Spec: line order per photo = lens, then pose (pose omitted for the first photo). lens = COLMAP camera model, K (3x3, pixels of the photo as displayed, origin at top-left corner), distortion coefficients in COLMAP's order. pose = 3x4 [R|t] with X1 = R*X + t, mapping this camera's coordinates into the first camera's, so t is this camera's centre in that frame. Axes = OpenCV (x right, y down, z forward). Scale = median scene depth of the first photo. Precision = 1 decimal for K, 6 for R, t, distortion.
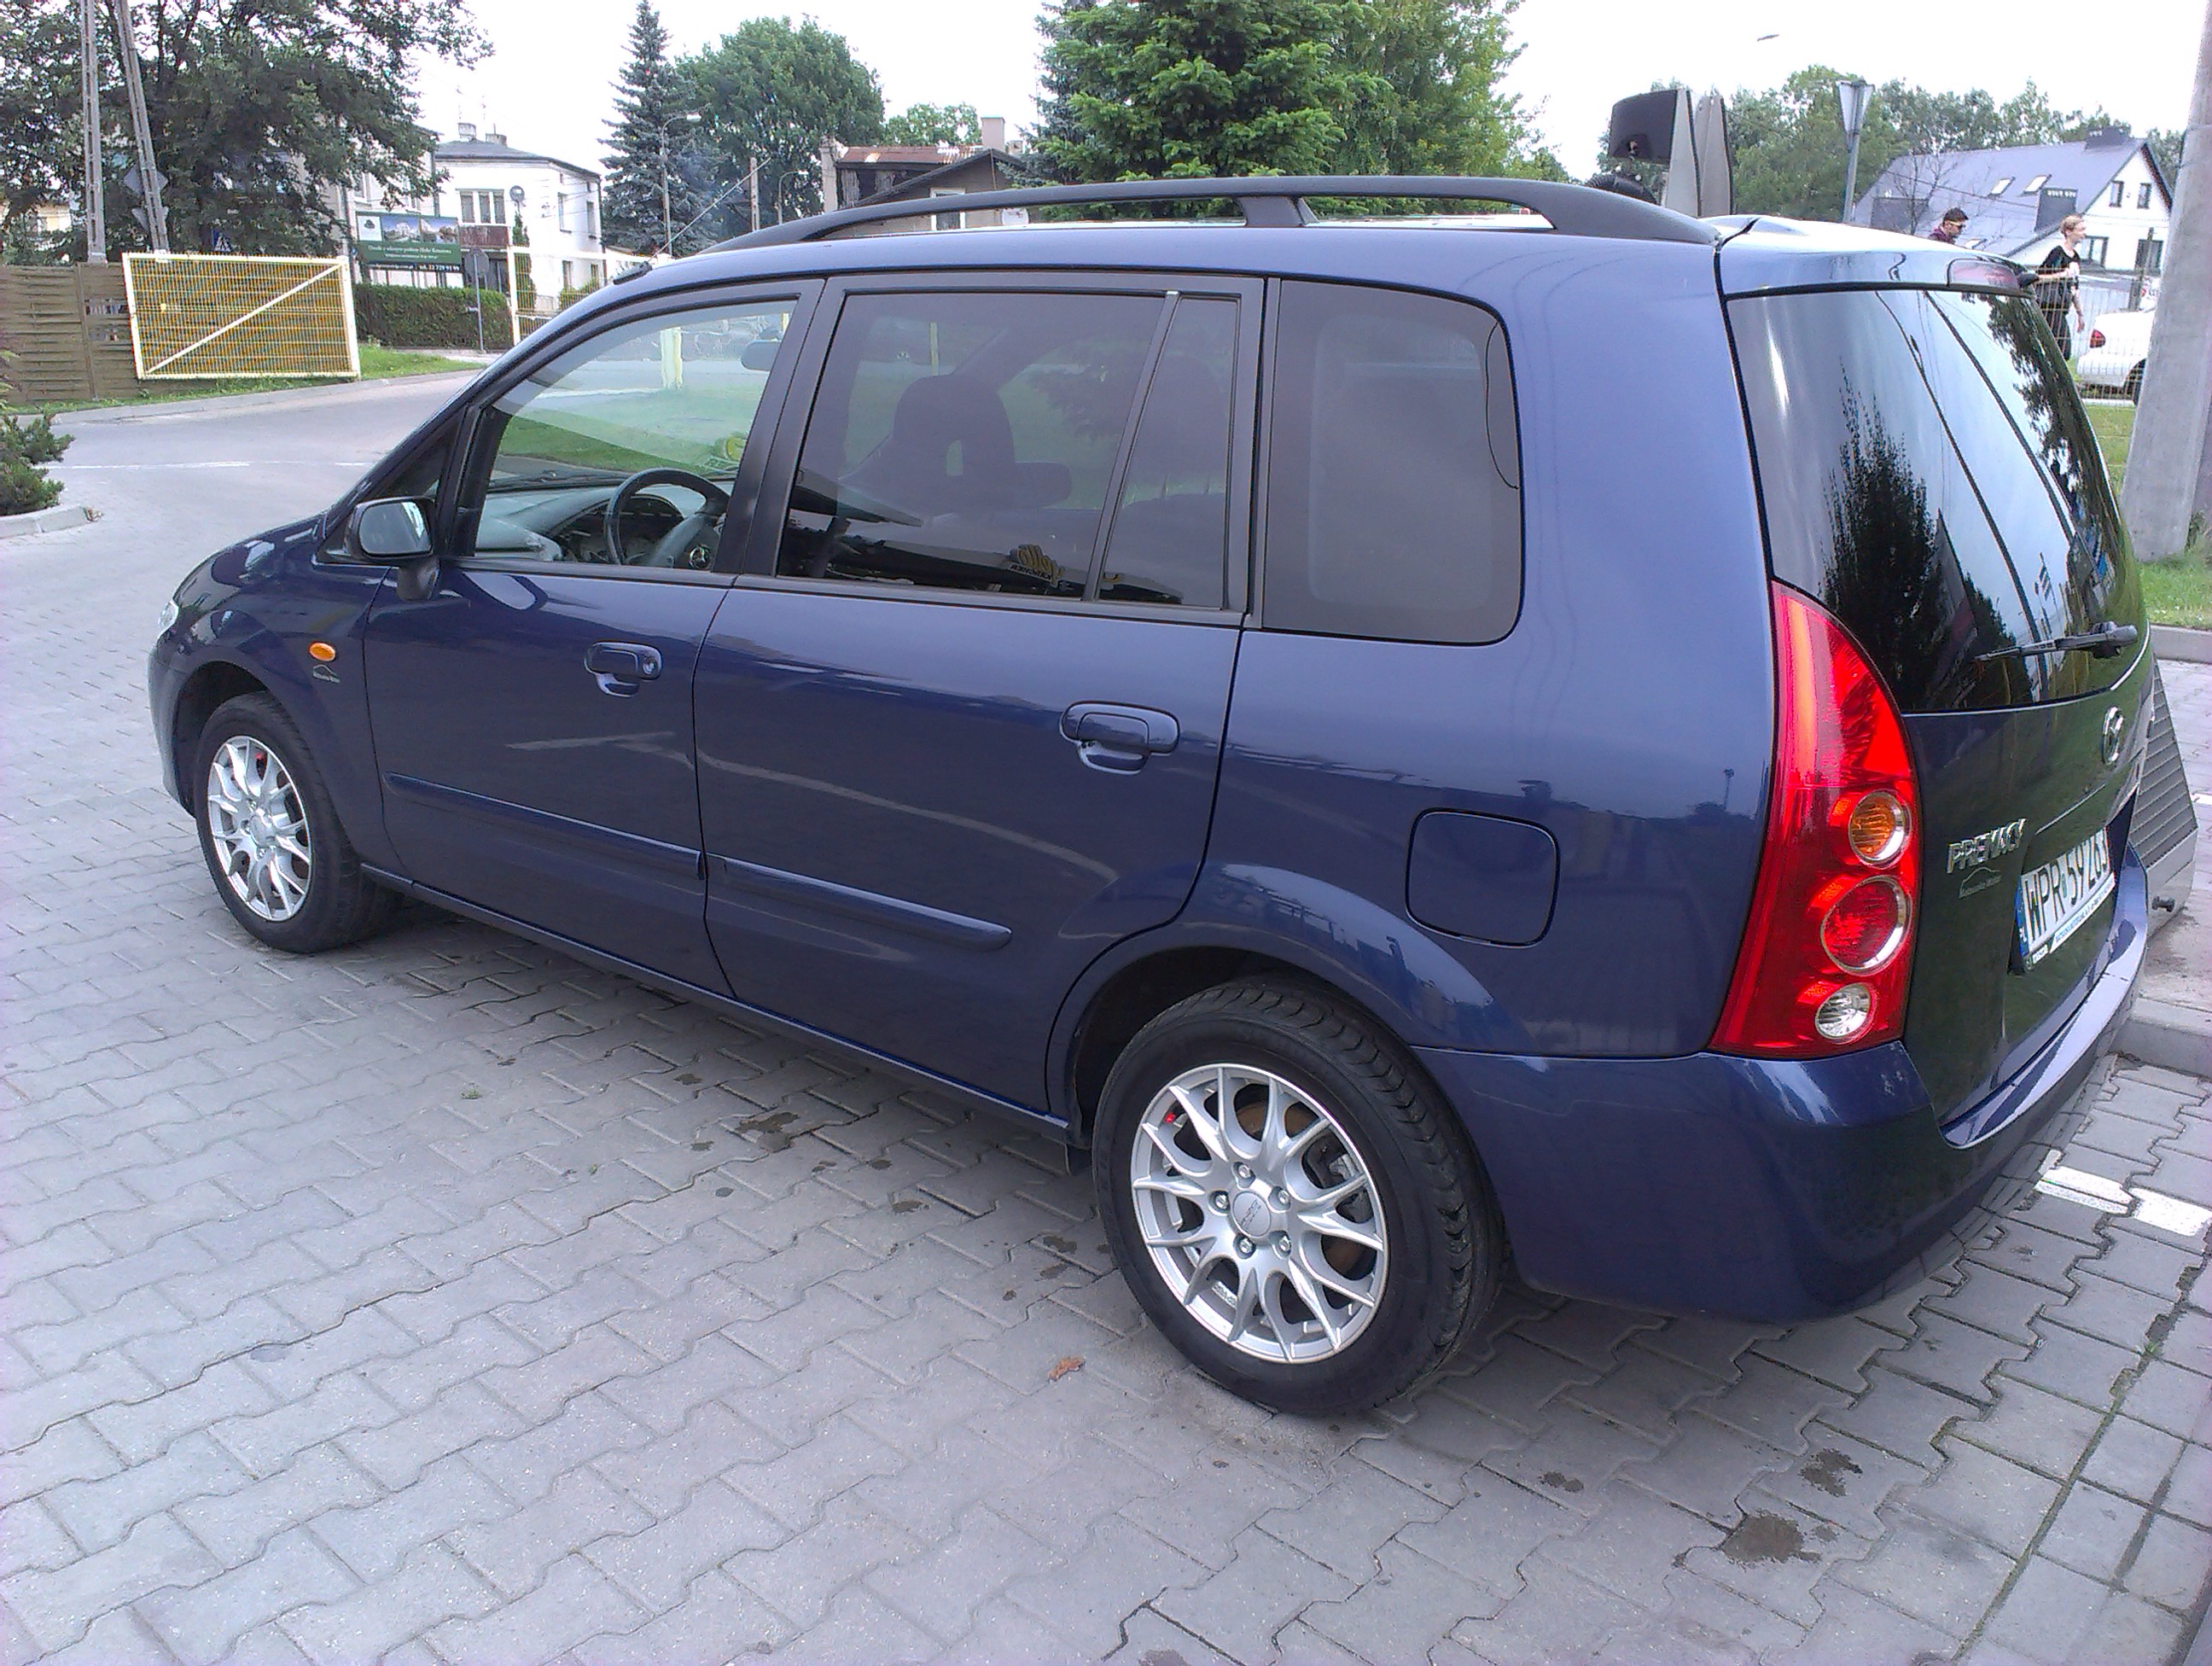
lens RADIAL K [[1779.0, 0, 1131.5], [0, 1779.0, 864.4], [0, 0, 1]] dist [0.084196, -0.137875]
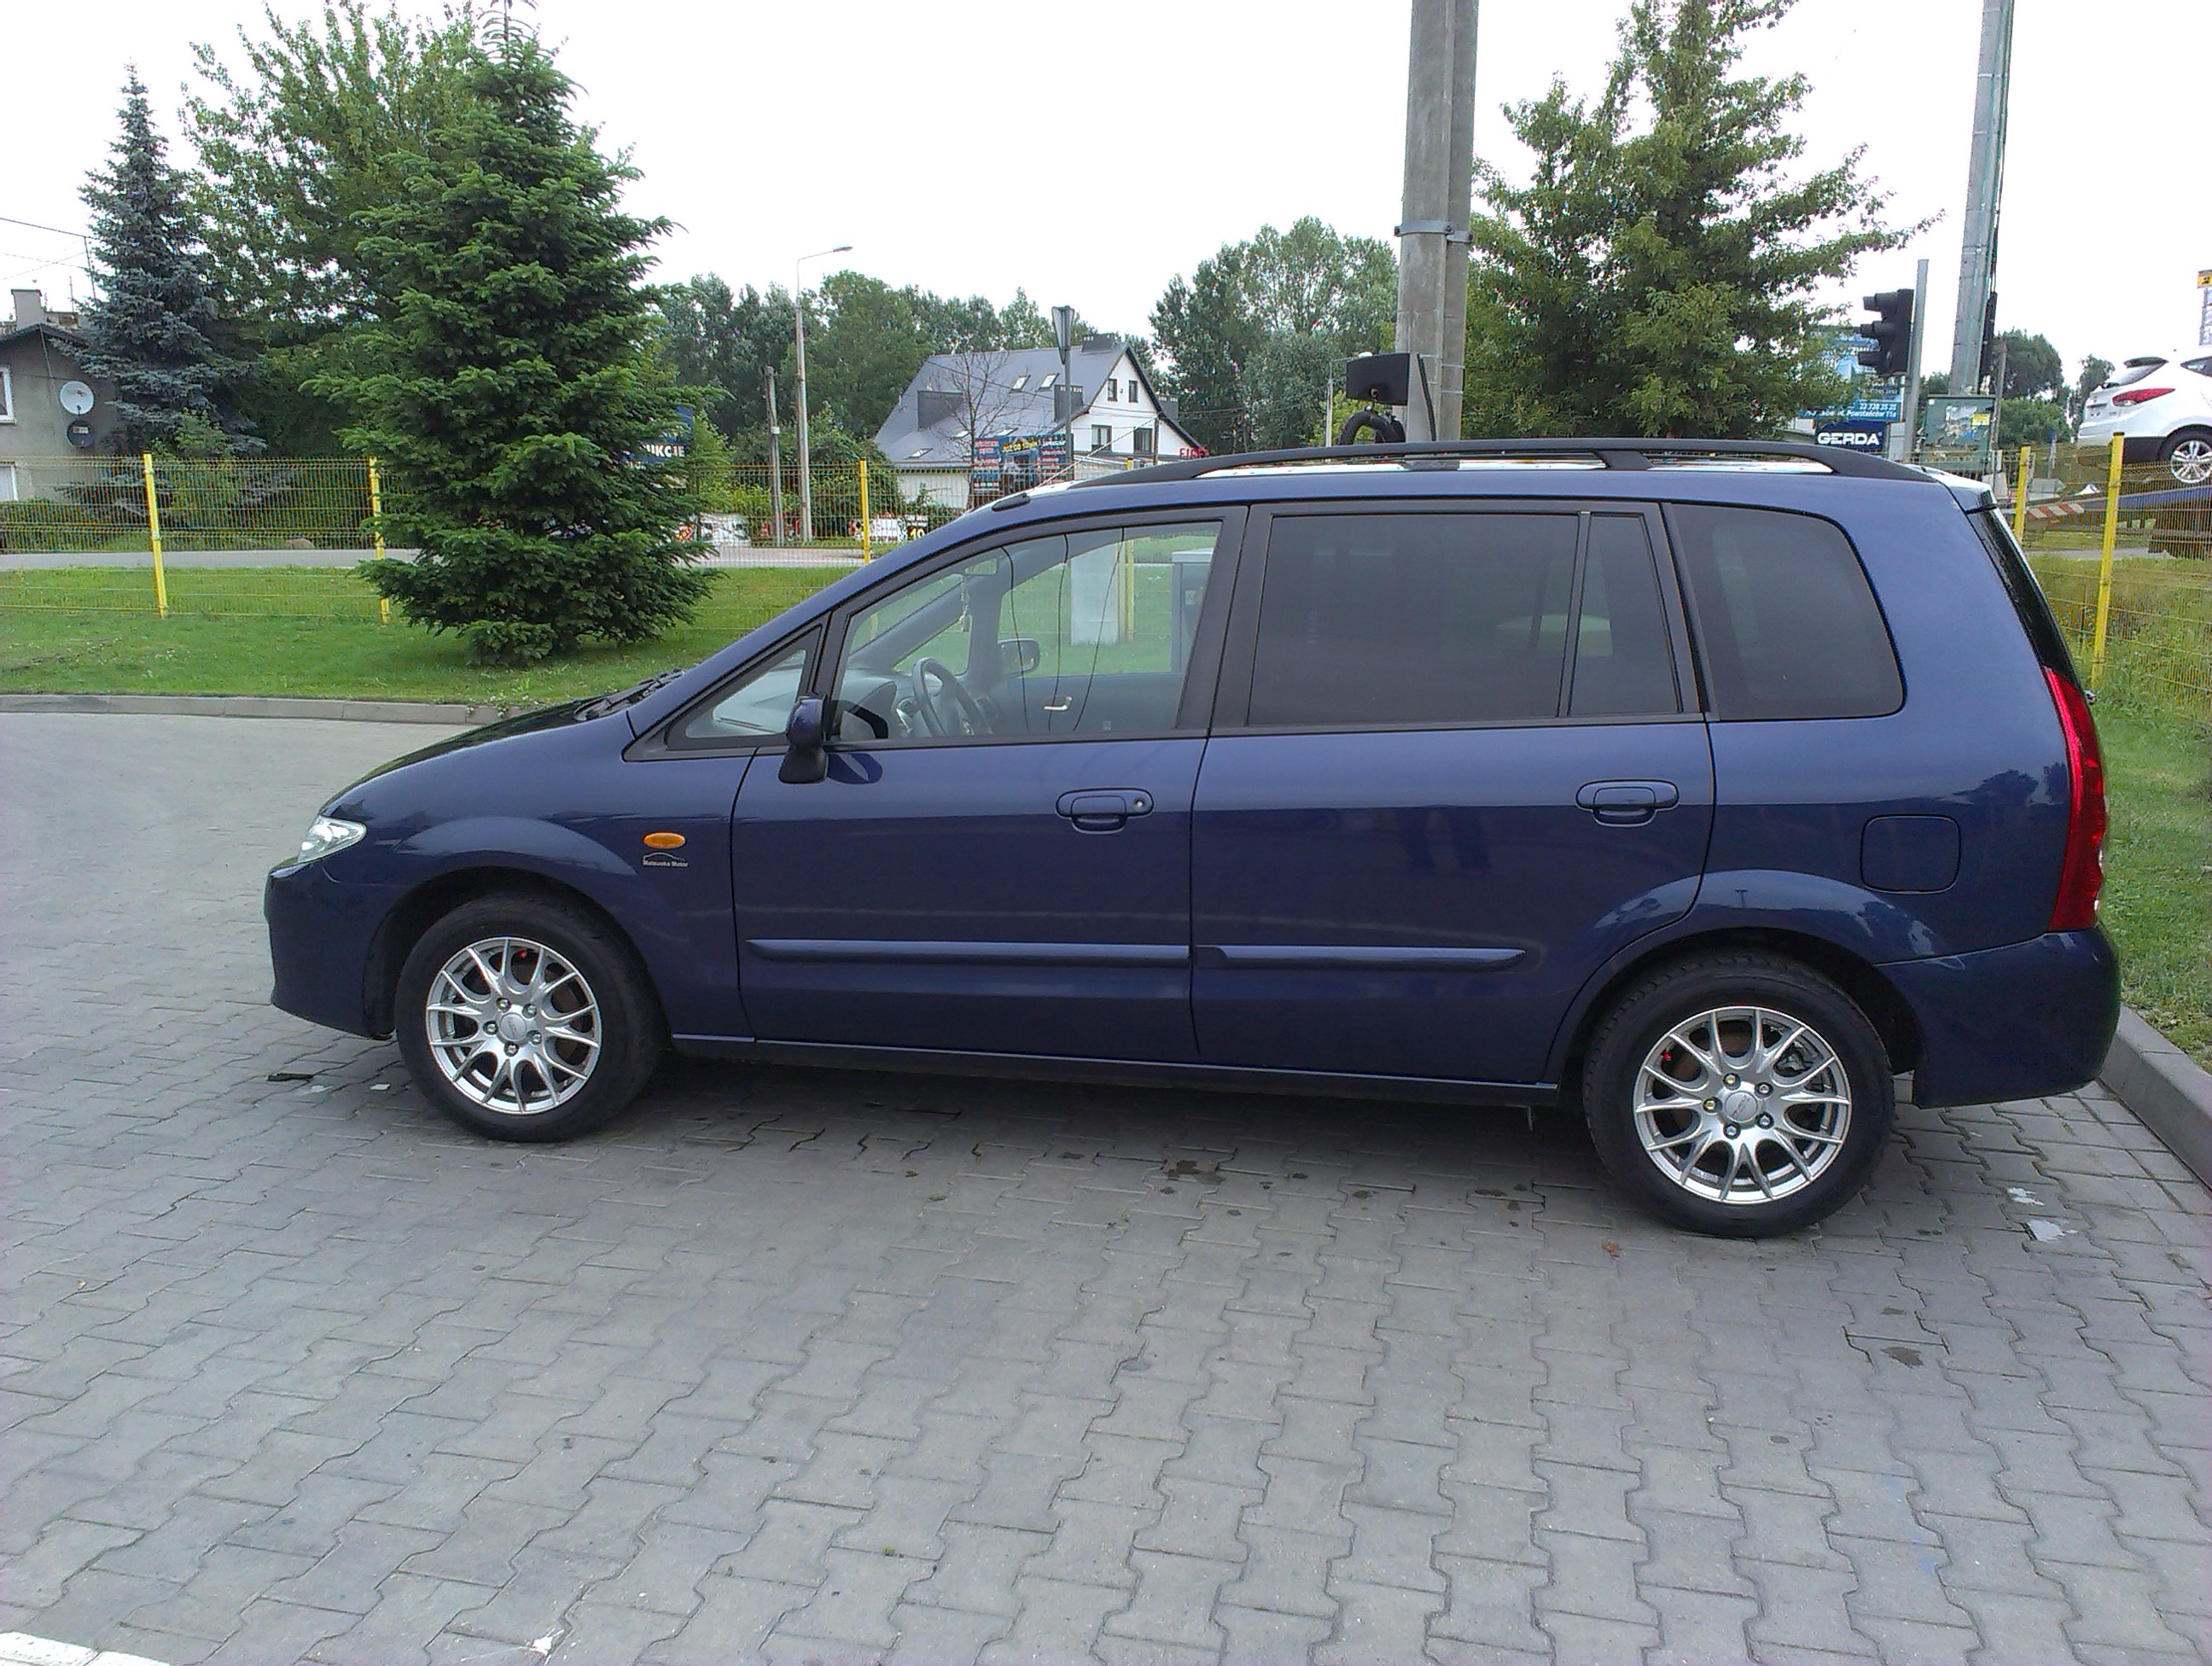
lens RADIAL K [[1779.0, 0, 1131.5], [0, 1779.0, 864.4], [0, 0, 1]] dist [0.084196, -0.137875]
pose [[0.876974, -0.110322, 0.467702, -0.592564], [0.153224, 0.986684, -0.054567, -0.000804], [-0.455454, 0.119517, 0.882200, -0.070918]]
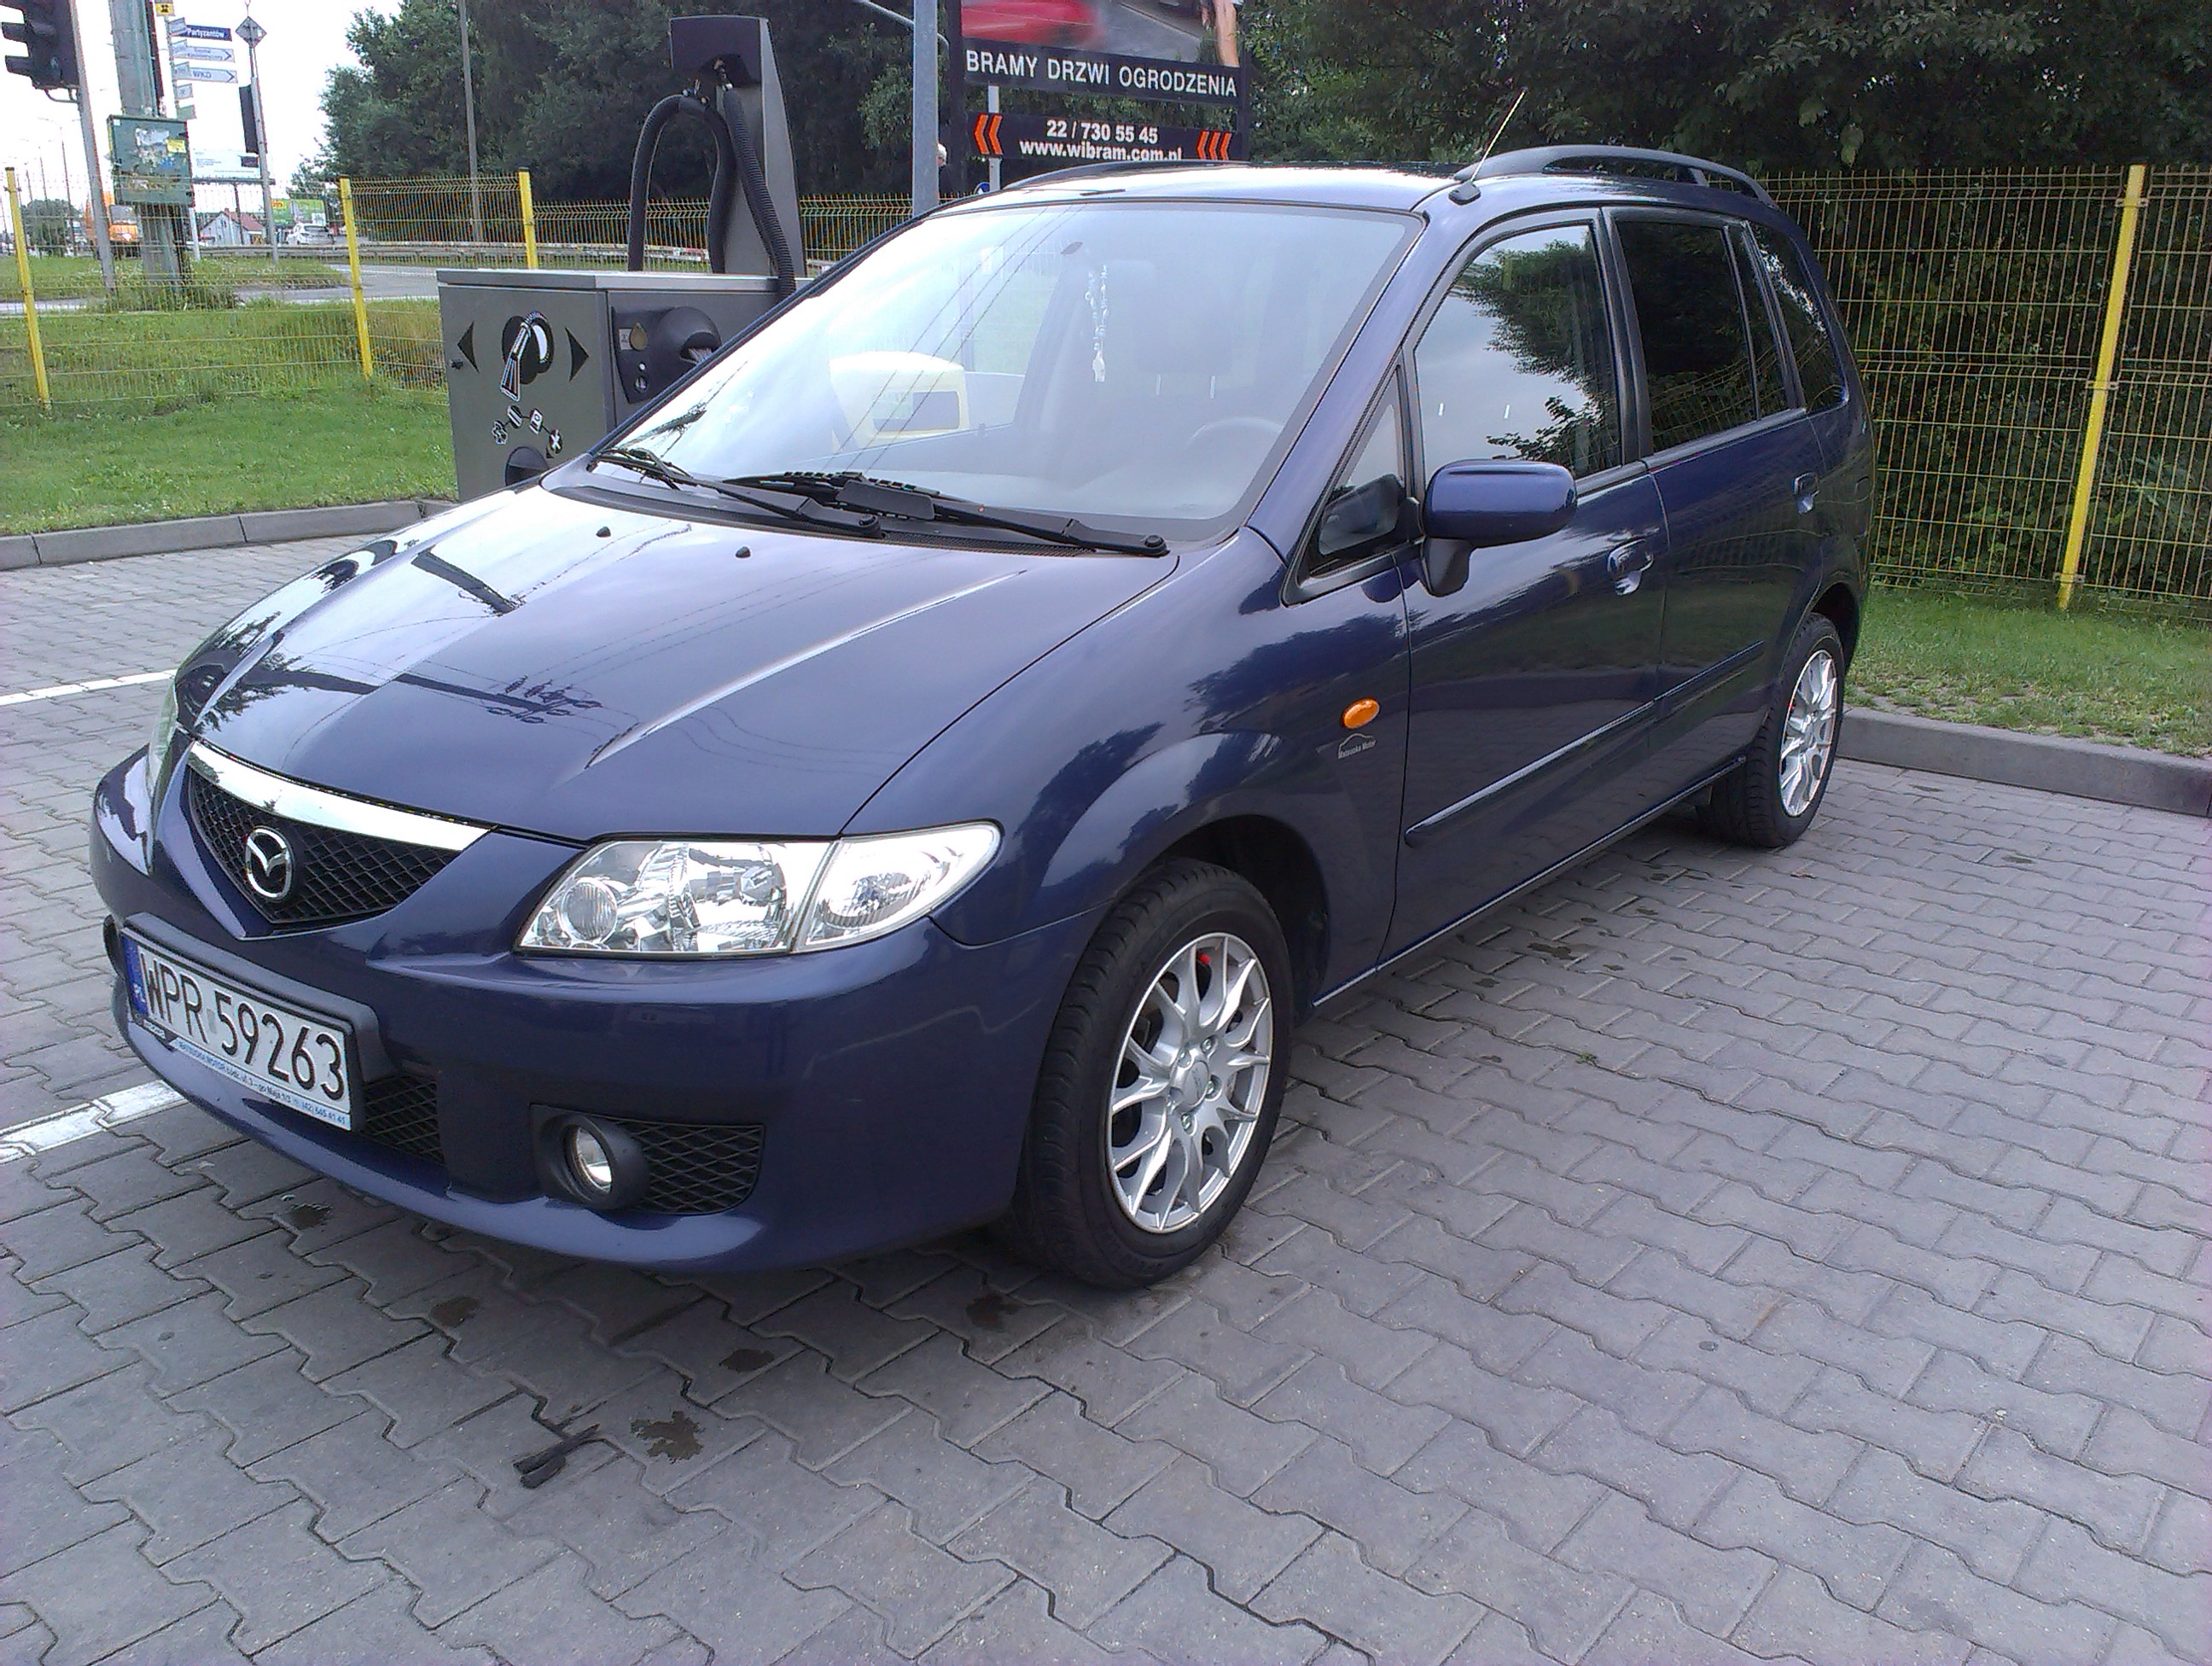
lens RADIAL K [[1779.0, 0, 1131.5], [0, 1779.0, 864.4], [0, 0, 1]] dist [0.084196, -0.137875]
pose [[-0.034677, -0.331884, 0.942683, -0.952892], [0.272976, 0.904237, 0.328390, -0.271449], [-0.961396, 0.268717, 0.059240, 0.888240]]
